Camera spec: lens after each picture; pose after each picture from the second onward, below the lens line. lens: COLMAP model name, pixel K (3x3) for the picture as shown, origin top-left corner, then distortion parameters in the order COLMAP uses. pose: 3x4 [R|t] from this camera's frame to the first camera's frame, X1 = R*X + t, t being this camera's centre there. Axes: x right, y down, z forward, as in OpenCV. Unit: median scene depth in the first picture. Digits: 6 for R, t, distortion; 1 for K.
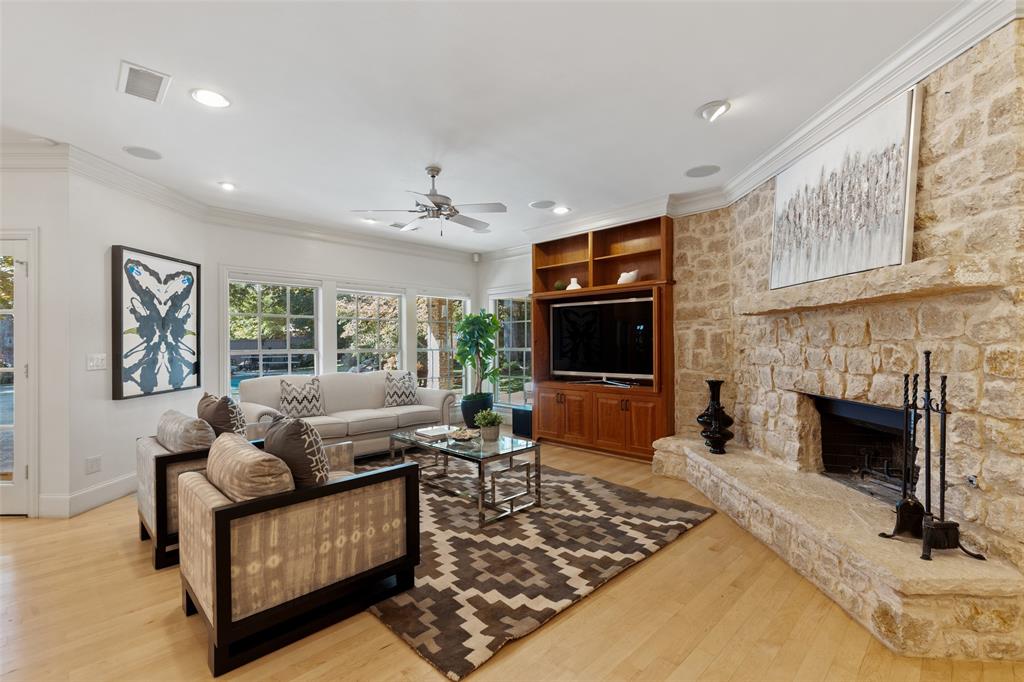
lens RADIAL K [[457.8, 0, 516.7], [0, 457.8, 338.0], [0, 0, 1]] dist [0.000586, 0.000255]
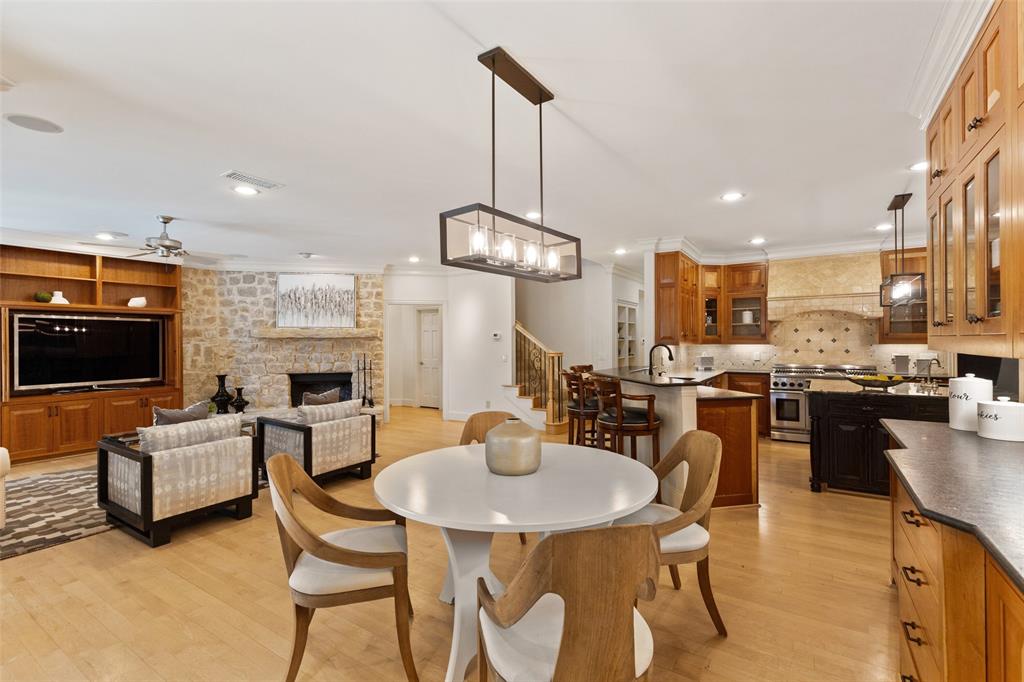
lens RADIAL K [[457.8, 0, 516.7], [0, 457.8, 338.0], [0, 0, 1]] dist [0.000586, 0.000255]
pose [[-0.202973, 0.010772, 0.979125, -1.326830], [-0.004869, 0.999916, -0.012011, -0.025800], [-0.979172, -0.007205, -0.202903, 0.257935]]
